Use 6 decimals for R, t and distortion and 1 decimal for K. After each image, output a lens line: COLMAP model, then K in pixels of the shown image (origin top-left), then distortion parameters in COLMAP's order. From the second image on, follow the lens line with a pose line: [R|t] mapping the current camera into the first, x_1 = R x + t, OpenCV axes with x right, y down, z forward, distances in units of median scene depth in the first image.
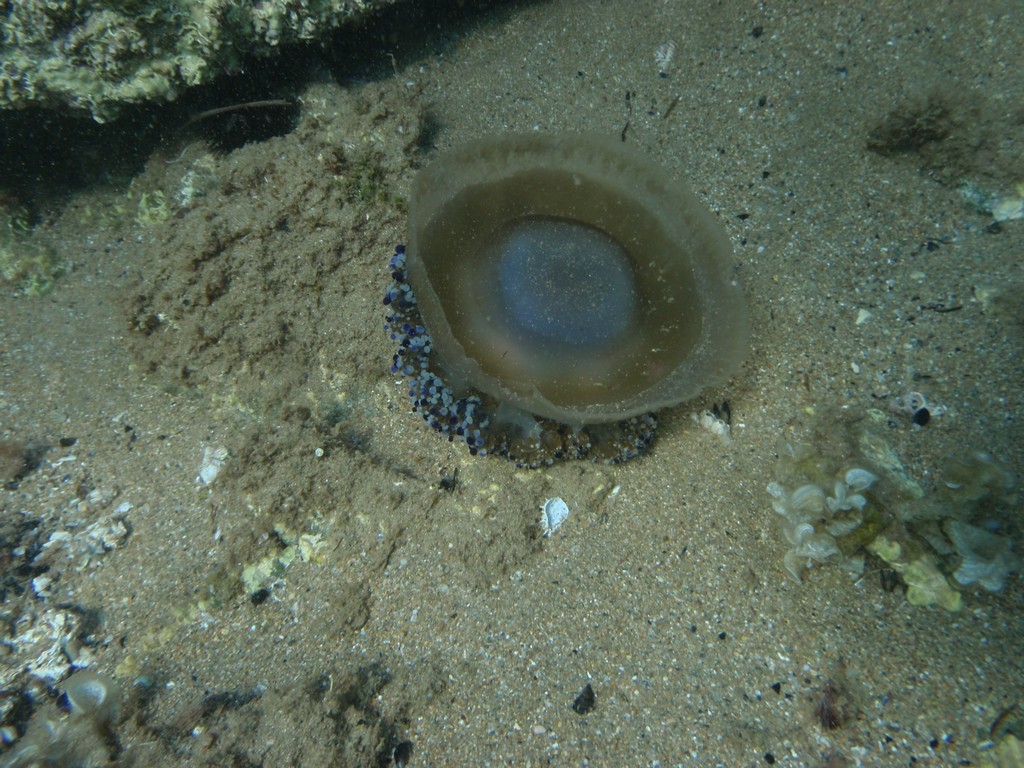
lens RADIAL K [[1166.5, 0, 512.0], [0, 1166.5, 384.0], [0, 0, 1]] dist [0.138077, 0.737739]
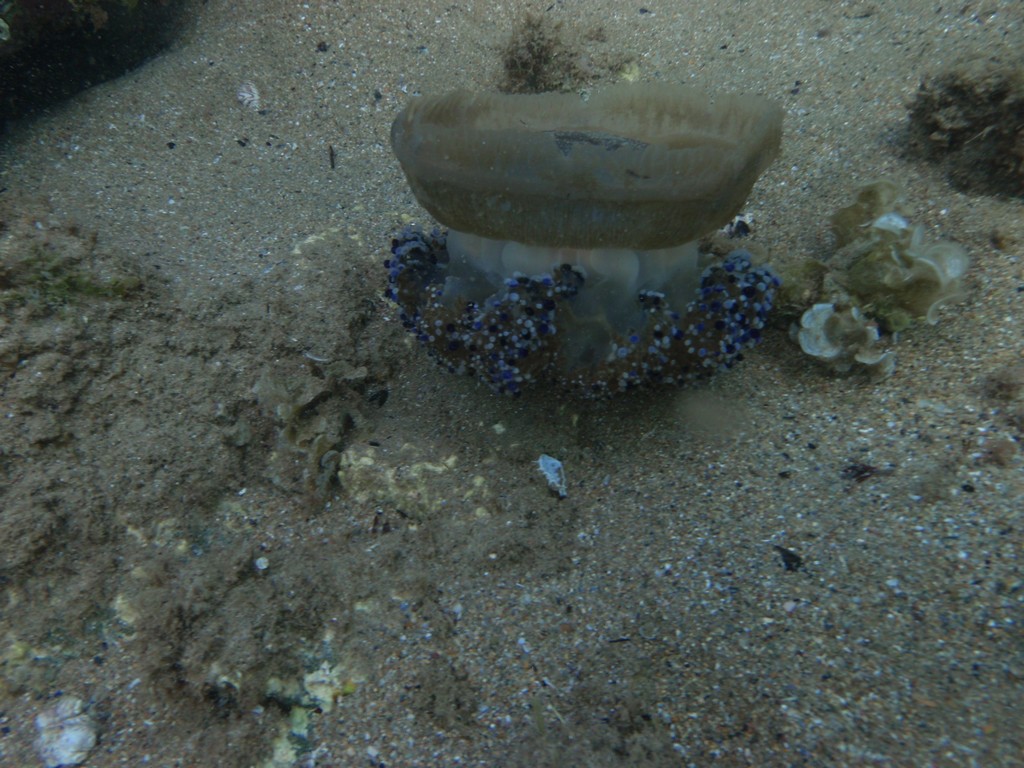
lens RADIAL K [[1166.5, 0, 512.0], [0, 1166.5, 384.0], [0, 0, 1]] dist [0.138077, 0.737739]
pose [[0.715827, -0.424274, 0.554603, -0.369078], [0.555011, 0.827674, -0.083179, 0.101849], [-0.423740, 0.367352, 0.827948, 0.284960]]
